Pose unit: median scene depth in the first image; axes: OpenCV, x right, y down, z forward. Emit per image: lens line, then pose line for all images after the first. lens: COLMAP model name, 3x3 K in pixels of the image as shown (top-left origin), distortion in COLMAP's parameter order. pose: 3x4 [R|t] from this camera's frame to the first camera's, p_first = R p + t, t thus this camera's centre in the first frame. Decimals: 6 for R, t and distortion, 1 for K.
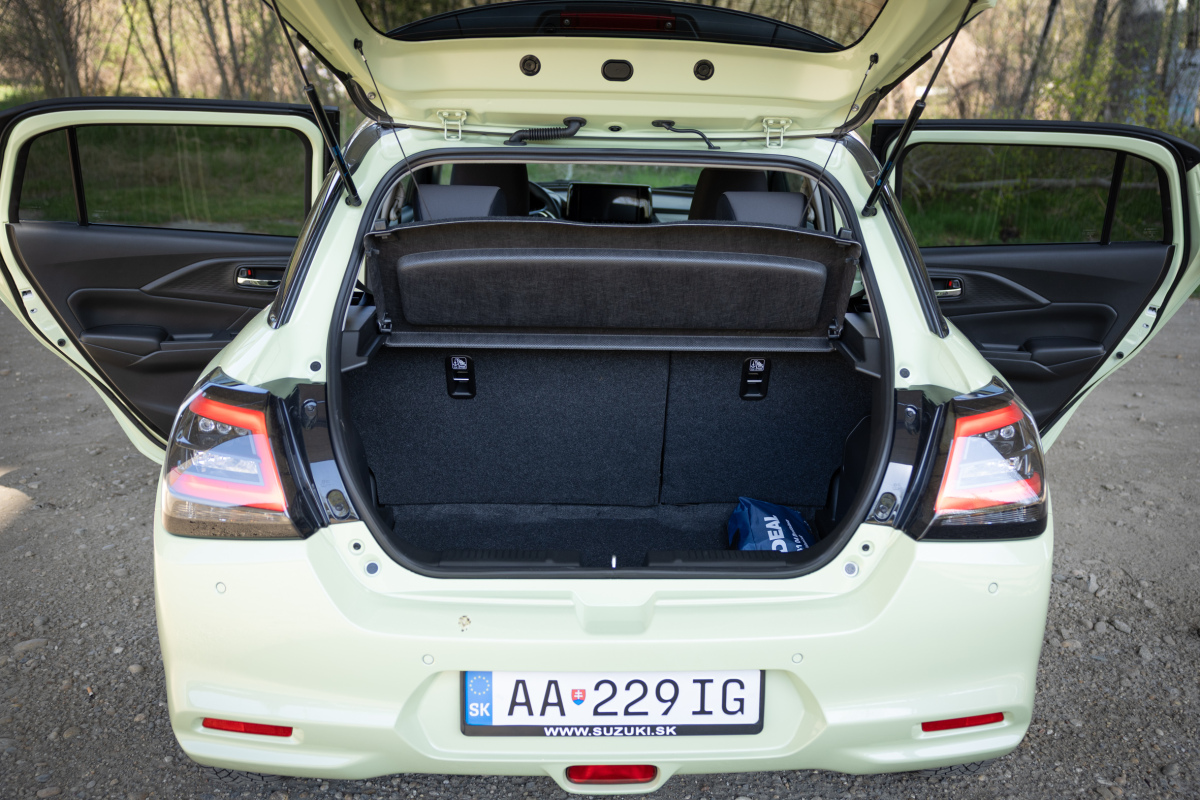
lens RADIAL K [[1046.8, 0, 631.4], [0, 1046.8, 375.0], [0, 0, 1]] dist [0.012439, 0.005612]
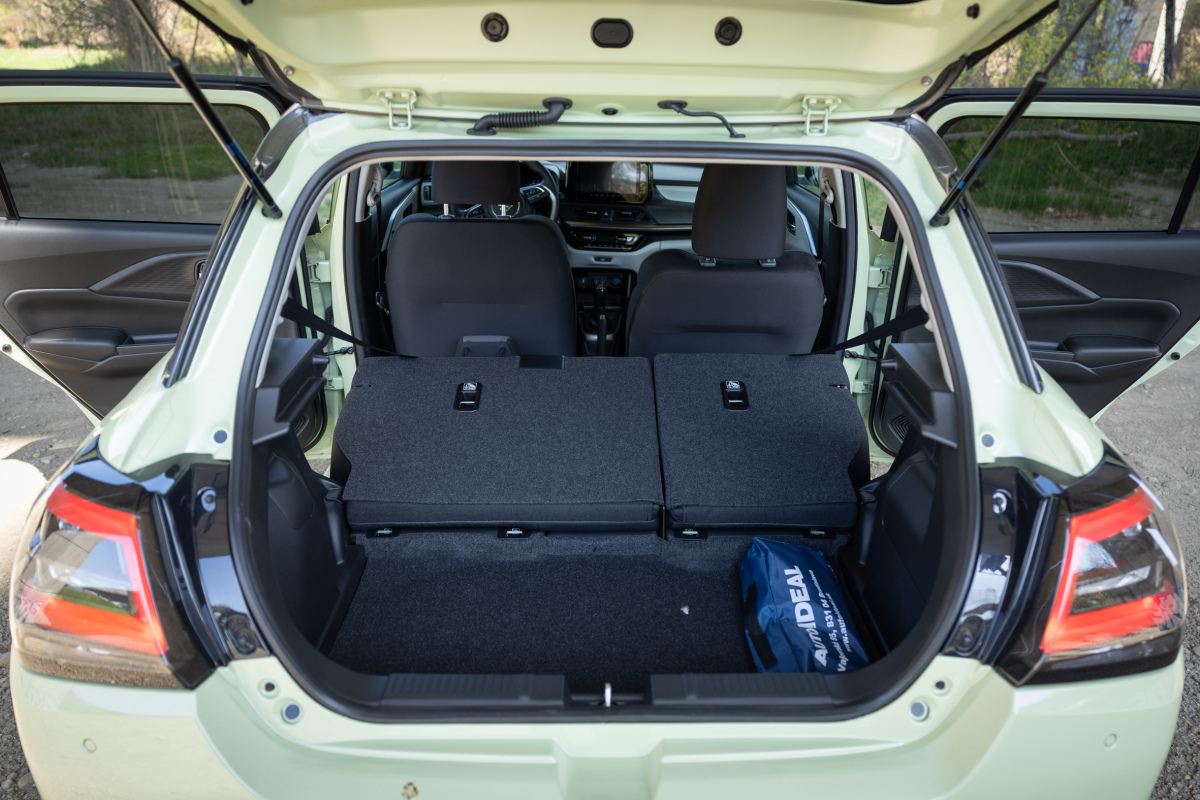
lens RADIAL K [[876.2, 0, 610.9], [0, 876.2, 397.5], [0, 0, 1]] dist [0.024964, -0.009591]
pose [[0.999711, 0.000314, -0.024045, 0.000853], [0.002337, 0.993916, 0.110120, -0.097954], [0.023933, -0.110145, 0.993627, 0.335483]]
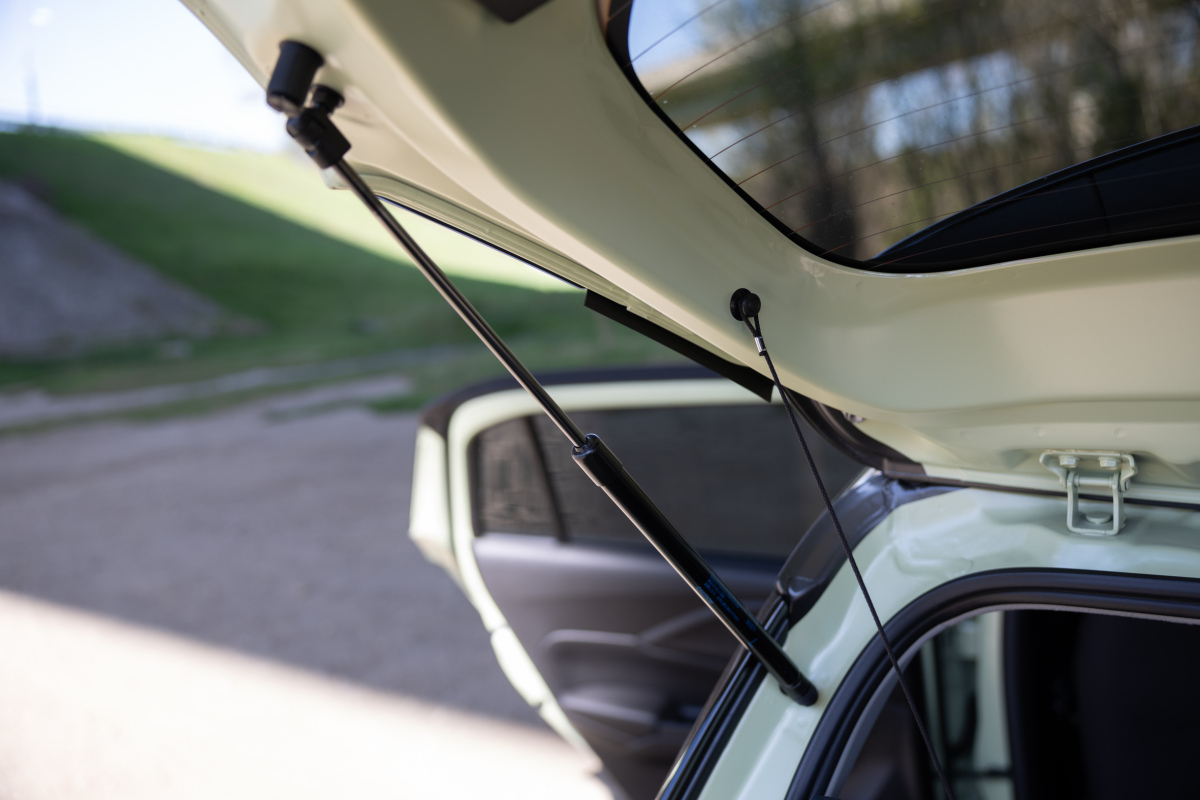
lens RADIAL K [[1119.2, 0, 603.4], [0, 1119.2, 394.0], [0, 0, 1]] dist [-0.003888, 0.000000]
pose [[0.771532, -0.010368, -0.636106, -0.063847], [-0.079208, 0.990522, -0.112215, -0.215698], [0.631240, 0.136962, 0.763399, 0.624168]]
